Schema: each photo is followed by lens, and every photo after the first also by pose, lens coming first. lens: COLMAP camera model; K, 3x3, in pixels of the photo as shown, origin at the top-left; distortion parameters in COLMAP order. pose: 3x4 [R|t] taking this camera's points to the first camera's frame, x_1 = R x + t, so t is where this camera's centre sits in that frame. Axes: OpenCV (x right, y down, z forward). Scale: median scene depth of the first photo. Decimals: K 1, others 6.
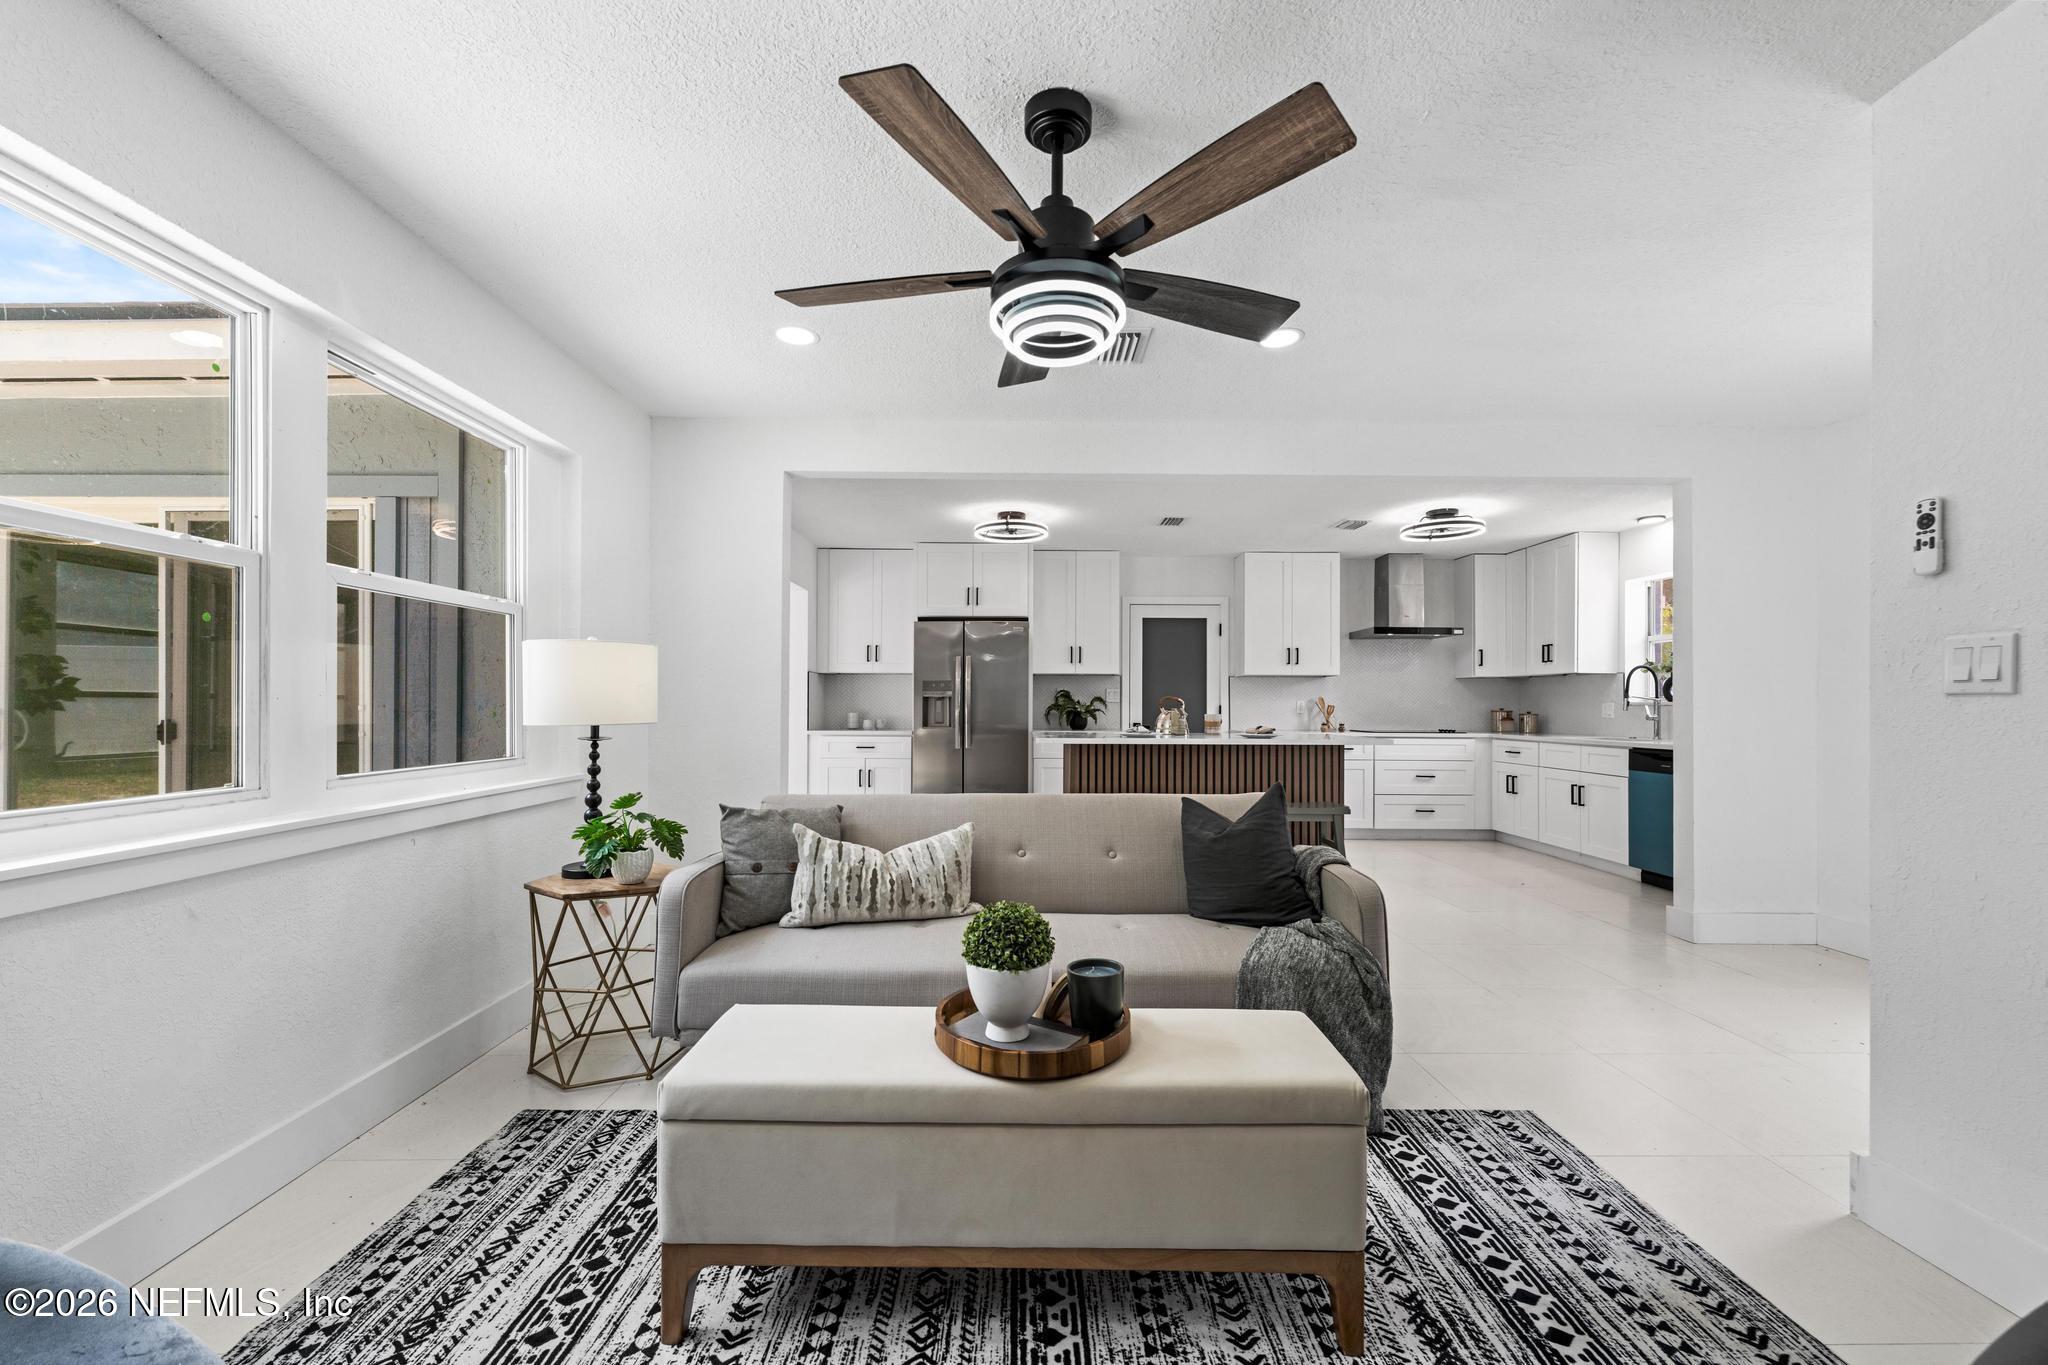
lens RADIAL K [[831.6, 0, 1015.7], [0, 831.6, 671.3], [0, 0, 1]] dist [-0.001390, -0.000157]
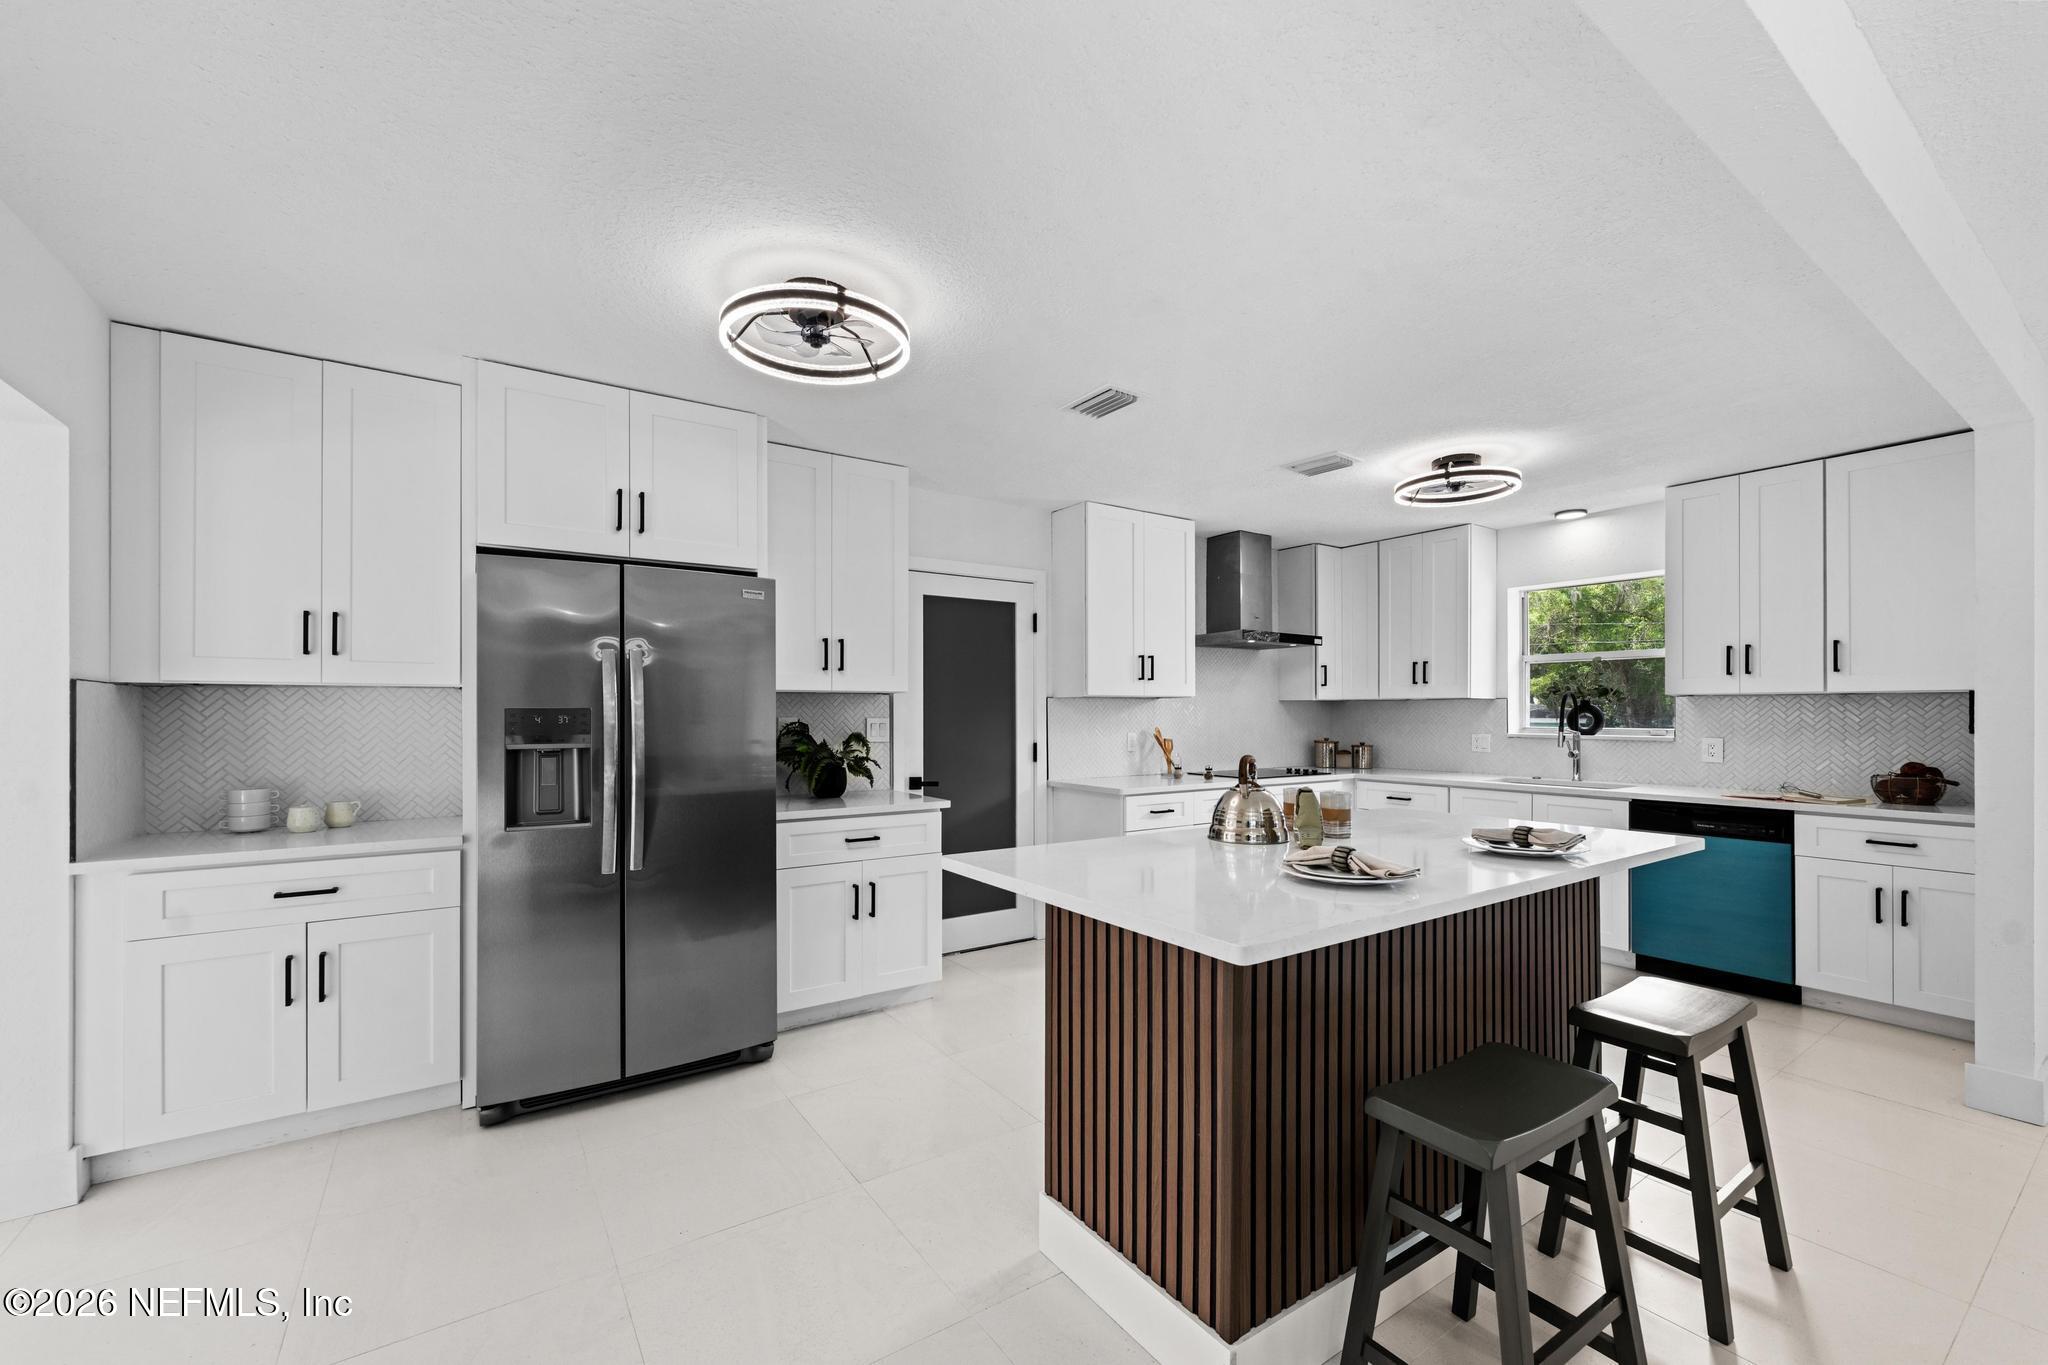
lens RADIAL K [[831.6, 0, 1024.9], [0, 831.6, 705.3], [0, 0, 1]] dist [-0.001390, -0.000157]
pose [[0.823019, -0.001198, 0.568013, -0.419947], [-0.018779, 0.999394, 0.029319, -0.020132], [-0.567704, -0.034797, 0.822497, 1.721470]]
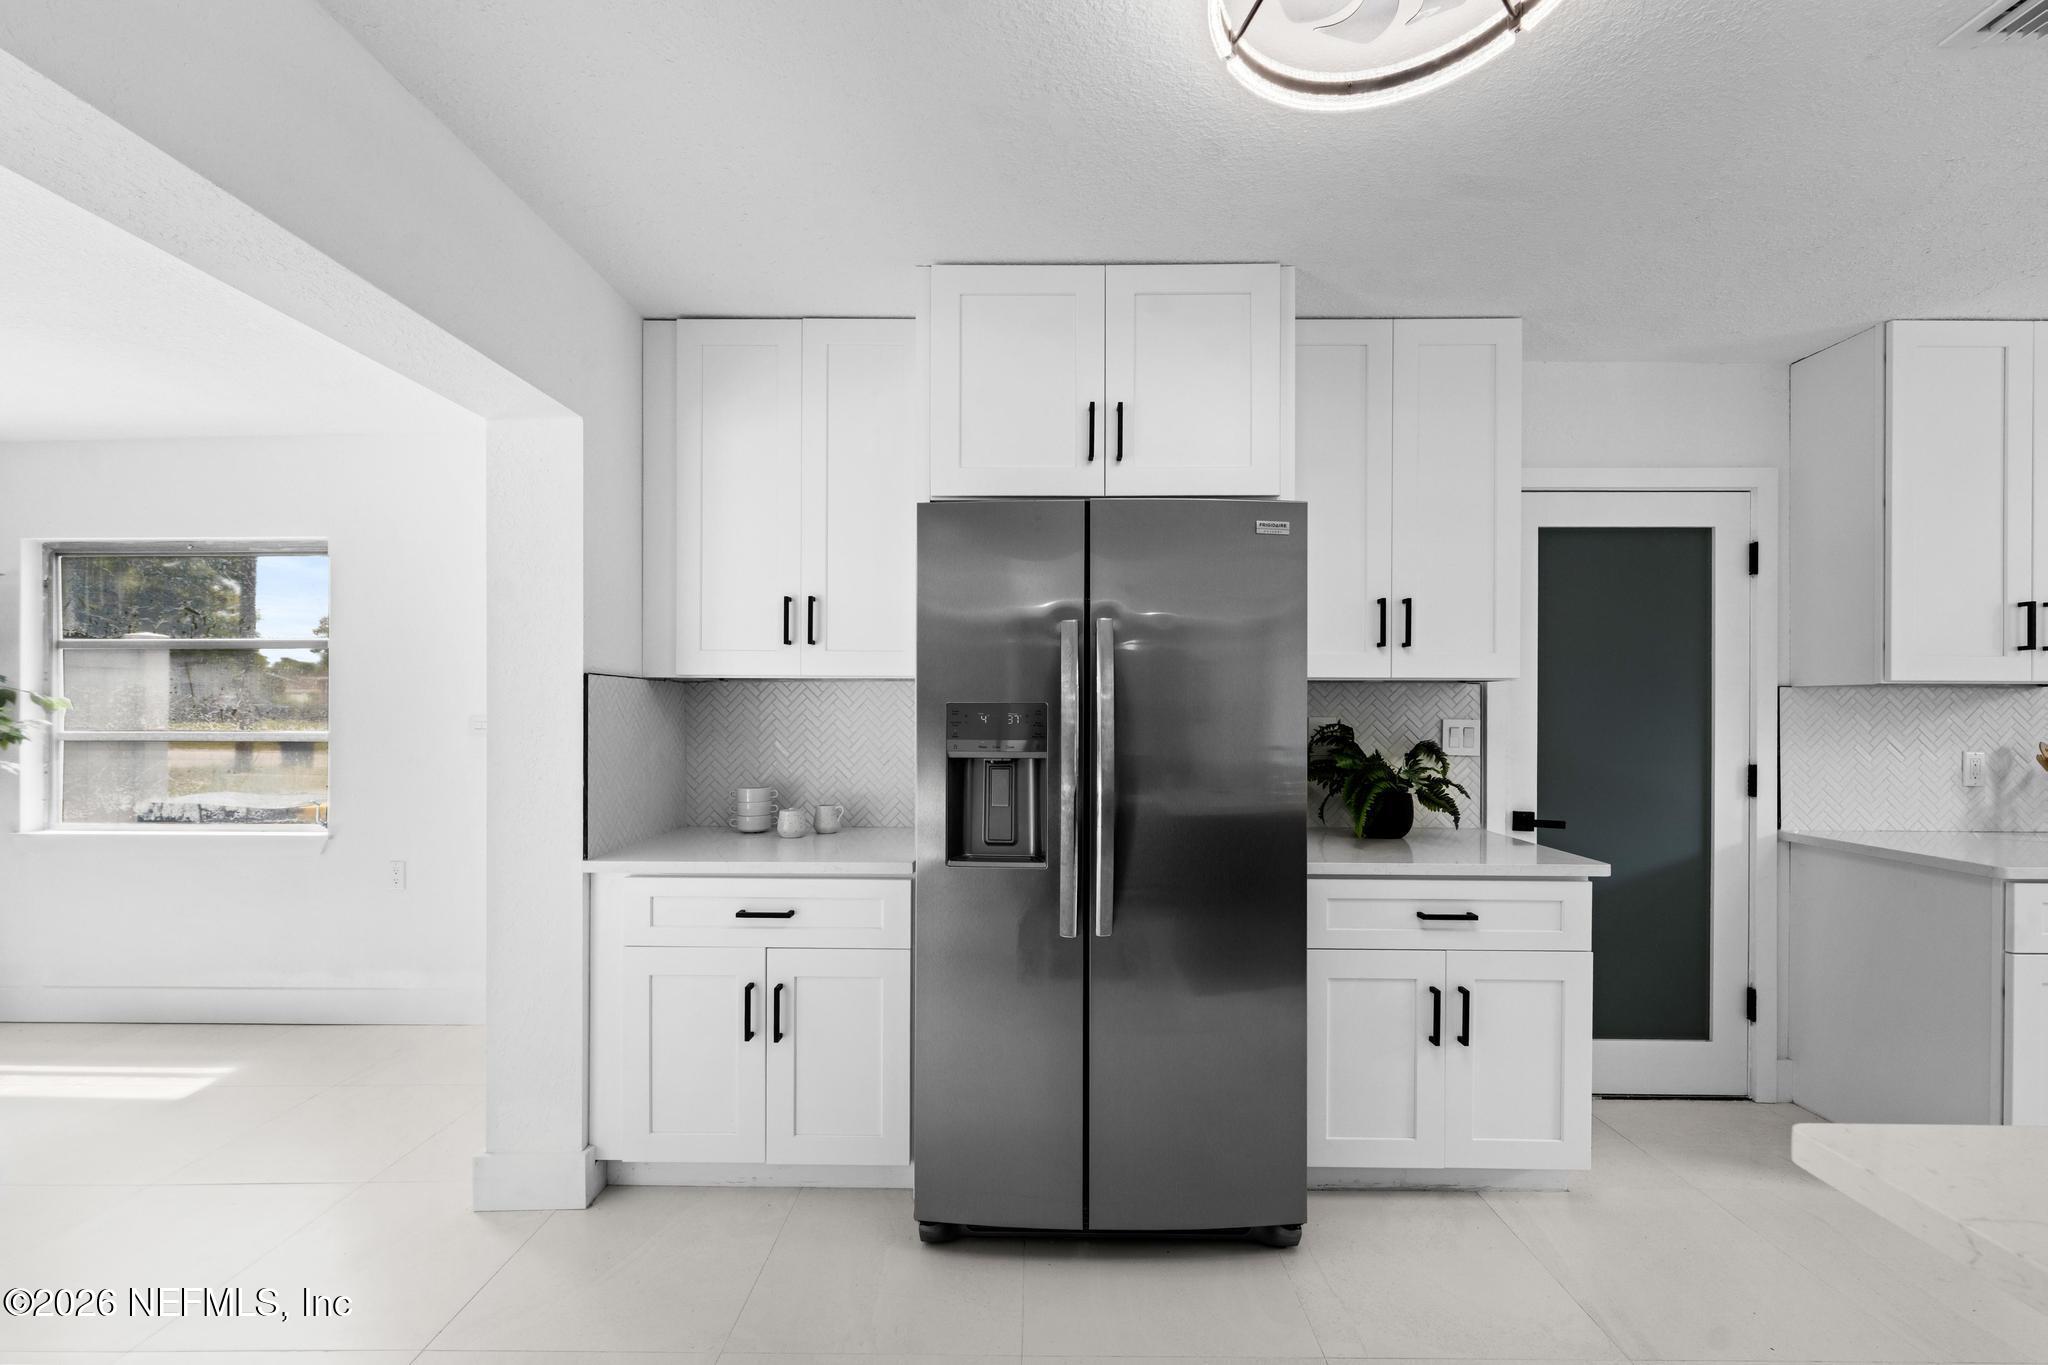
lens RADIAL K [[831.6, 0, 1030.7], [0, 831.6, 711.6], [0, 0, 1]] dist [-0.001390, -0.000157]
pose [[0.999993, -0.001360, -0.003613, -0.257027], [0.001530, 0.998866, 0.047594, -0.000922], [0.003544, -0.047599, 0.998860, 2.238128]]
